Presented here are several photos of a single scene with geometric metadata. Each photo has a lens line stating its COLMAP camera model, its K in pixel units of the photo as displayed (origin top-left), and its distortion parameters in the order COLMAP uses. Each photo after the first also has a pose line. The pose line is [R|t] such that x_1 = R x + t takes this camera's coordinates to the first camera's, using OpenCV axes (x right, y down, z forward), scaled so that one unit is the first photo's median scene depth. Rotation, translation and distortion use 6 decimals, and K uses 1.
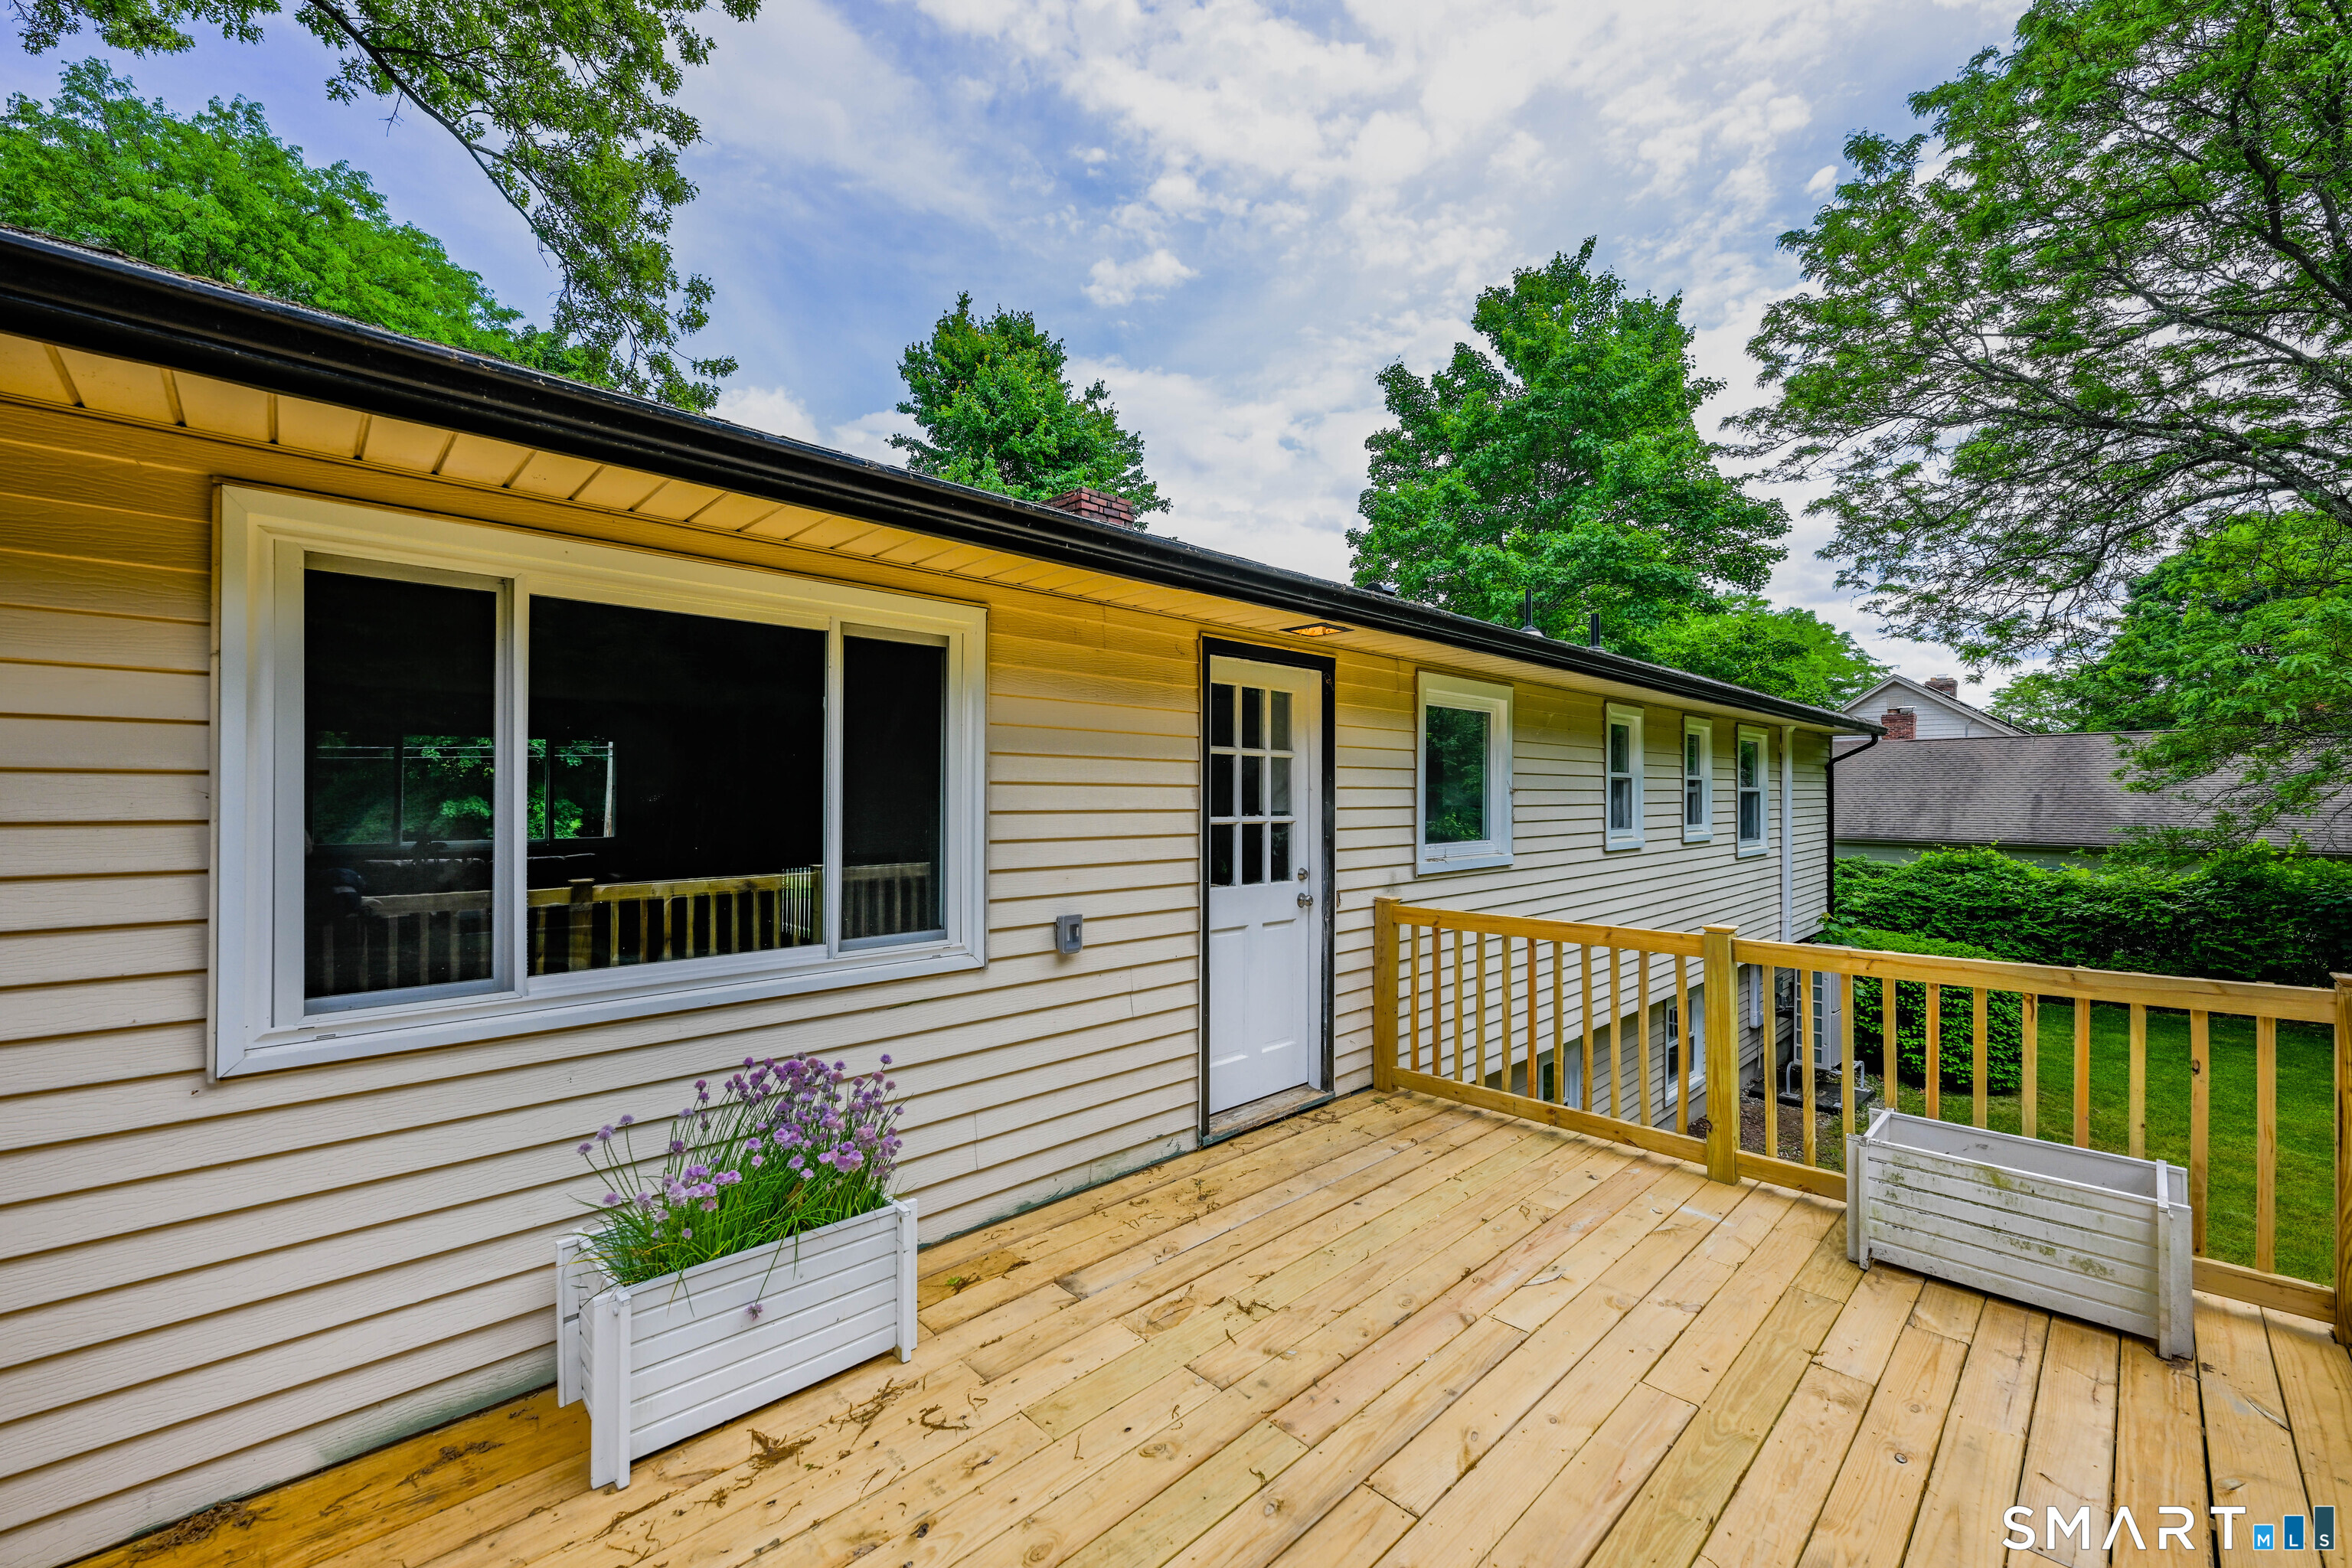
lens RADIAL K [[932.9, 0, 1176.0], [0, 932.9, 784.0], [0, 0, 1]] dist [-0.002553, -0.000328]
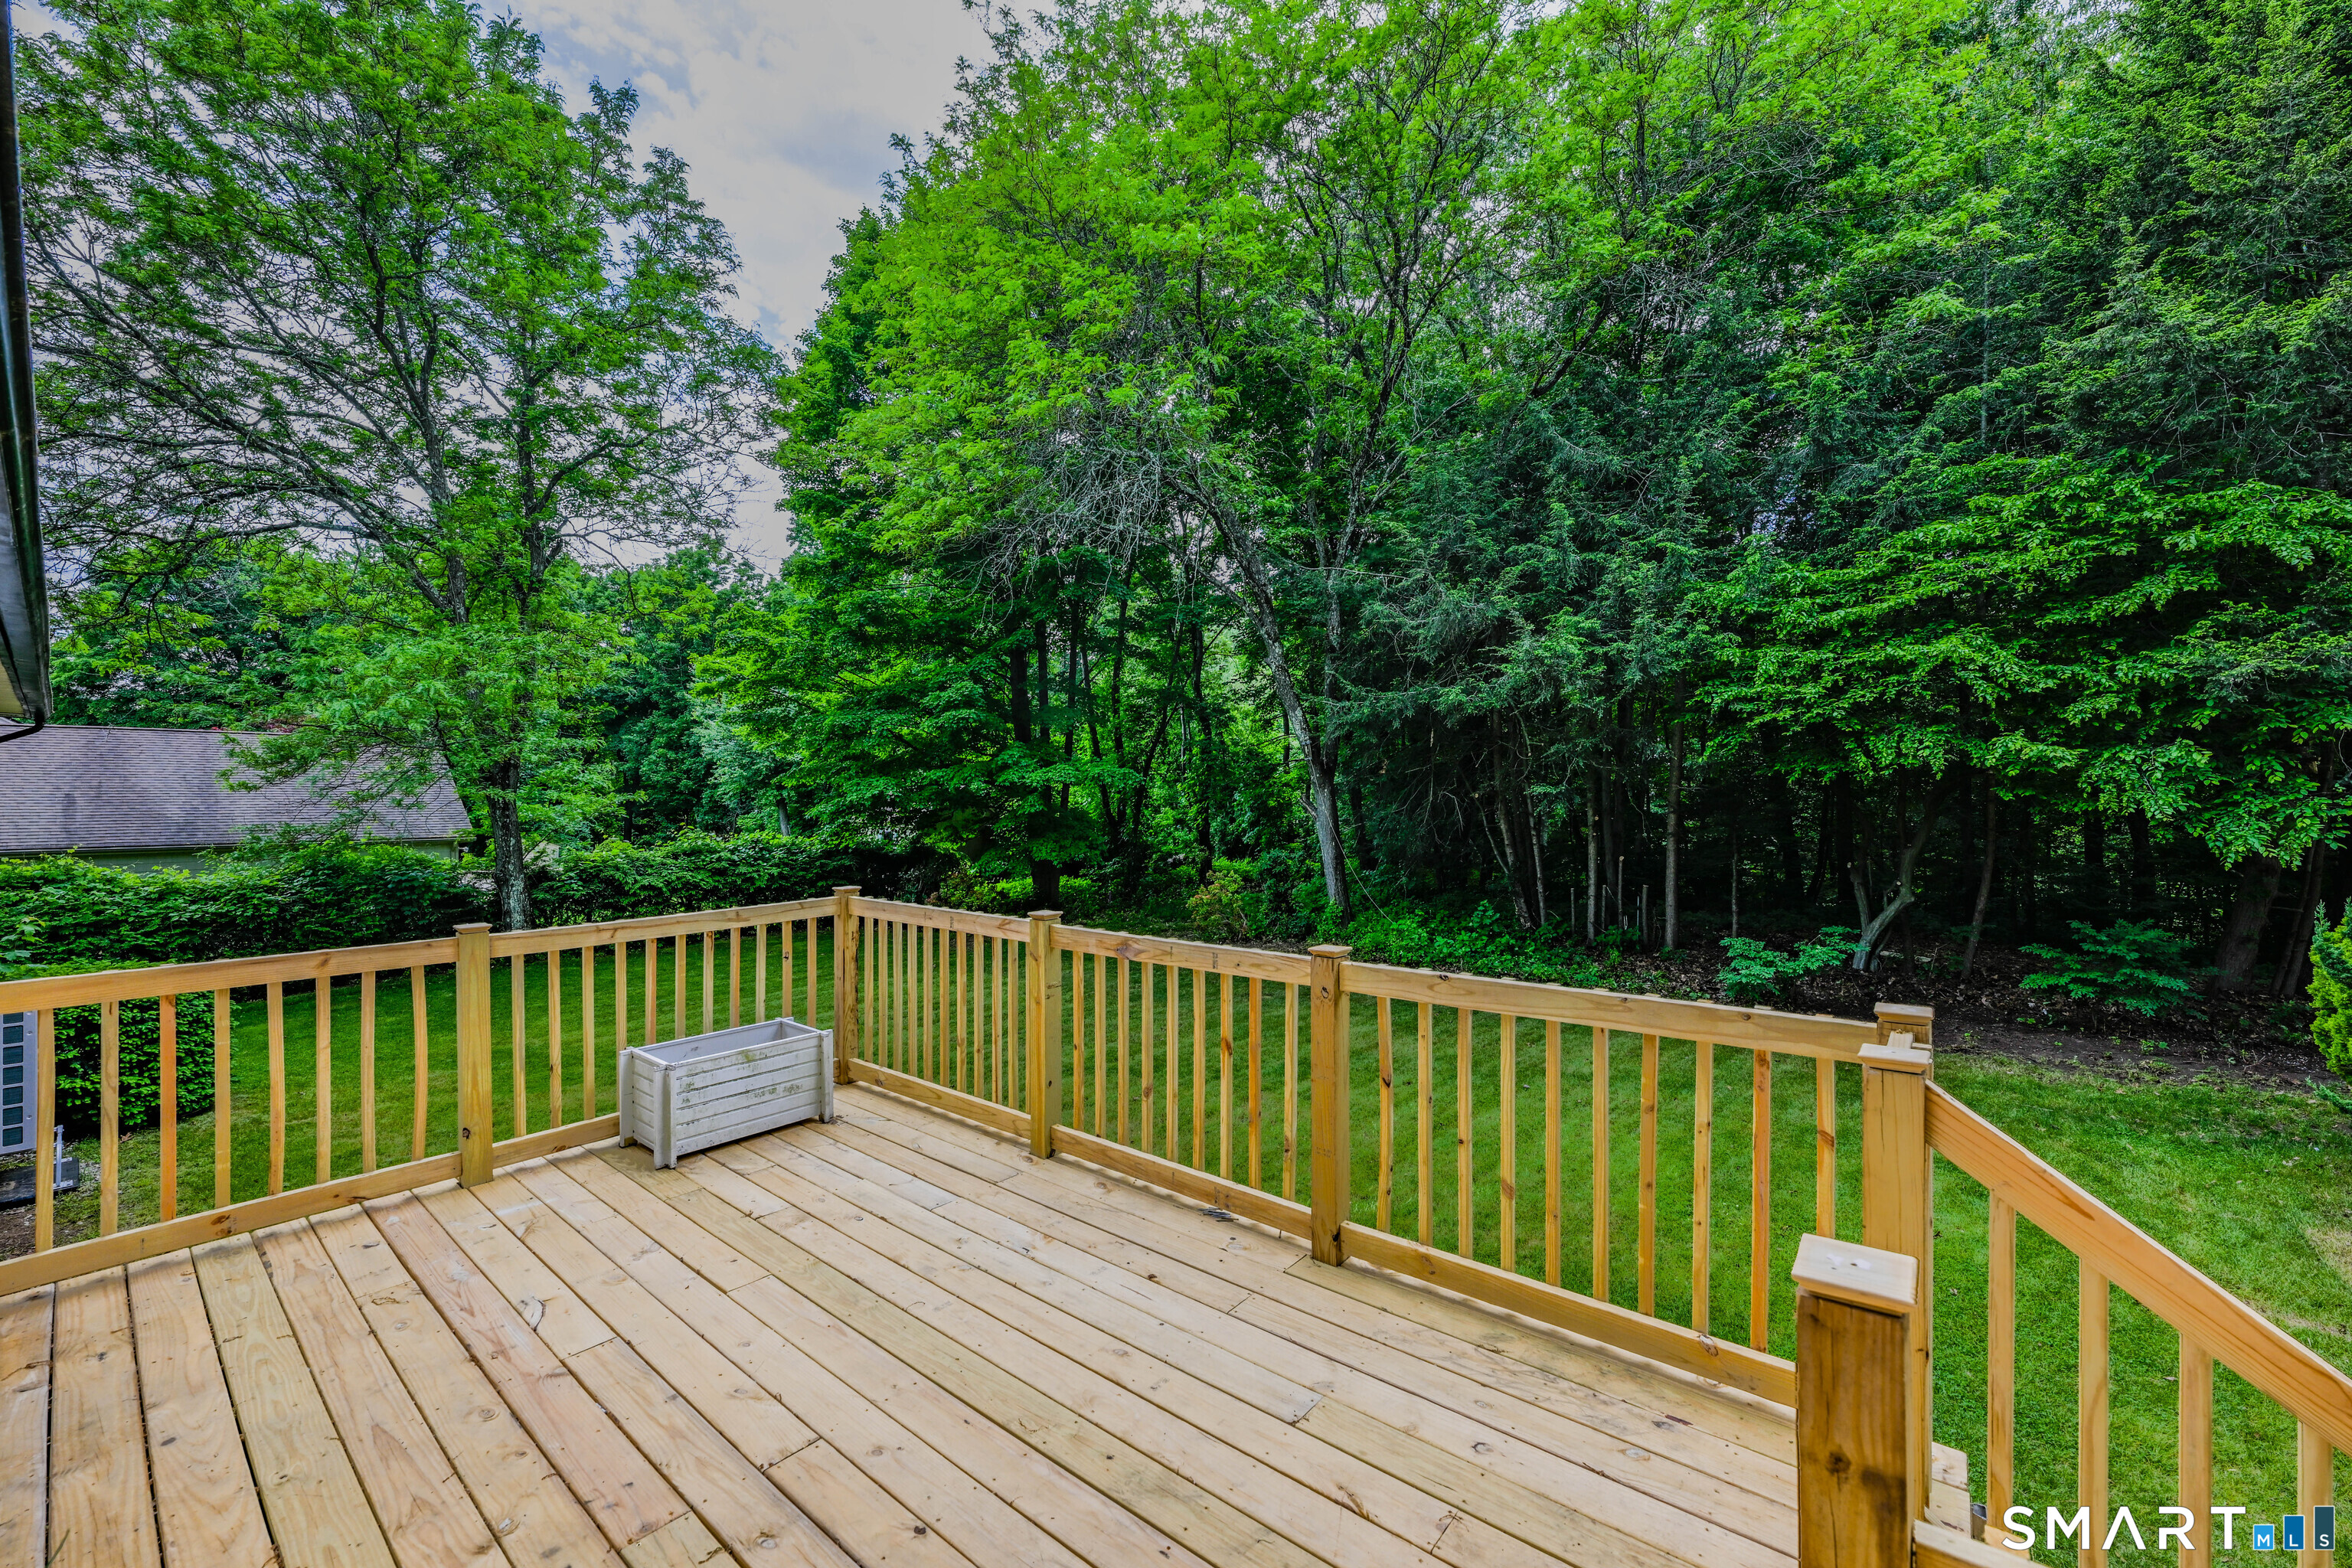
lens RADIAL K [[940.3, 0, 1176.0], [0, 940.3, 784.0], [0, 0, 1]] dist [0.000764, -0.000003]
pose [[-0.111031, 0.007843, 0.993786, -0.117592], [-0.008783, 0.999922, -0.008873, 0.001315], [-0.993778, -0.009713, -0.110954, 0.091159]]
